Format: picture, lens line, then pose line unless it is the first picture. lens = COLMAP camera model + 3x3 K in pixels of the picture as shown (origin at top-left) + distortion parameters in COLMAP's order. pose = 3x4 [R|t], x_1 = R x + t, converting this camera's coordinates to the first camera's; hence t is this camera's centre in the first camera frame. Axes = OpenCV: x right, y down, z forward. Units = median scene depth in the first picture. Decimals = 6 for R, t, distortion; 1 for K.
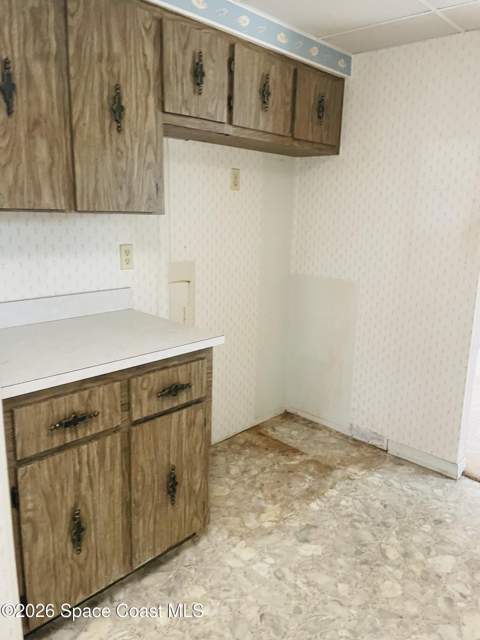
lens RADIAL K [[490.6, 0, 241.0], [0, 490.6, 313.3], [0, 0, 1]] dist [0.037123, -0.013542]
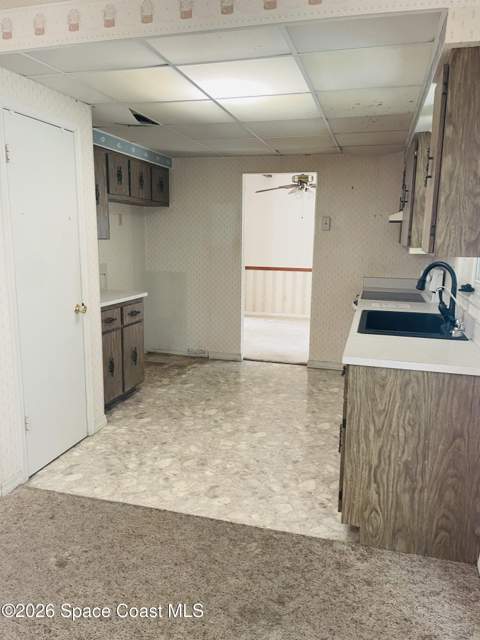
lens RADIAL K [[490.6, 0, 243.7], [0, 490.6, 322.4], [0, 0, 1]] dist [0.037123, -0.013542]
pose [[0.885982, -0.090708, 0.454762, -0.658162], [0.100973, 0.994888, 0.001725, 0.216195], [-0.452593, 0.044391, 0.890611, -1.175558]]
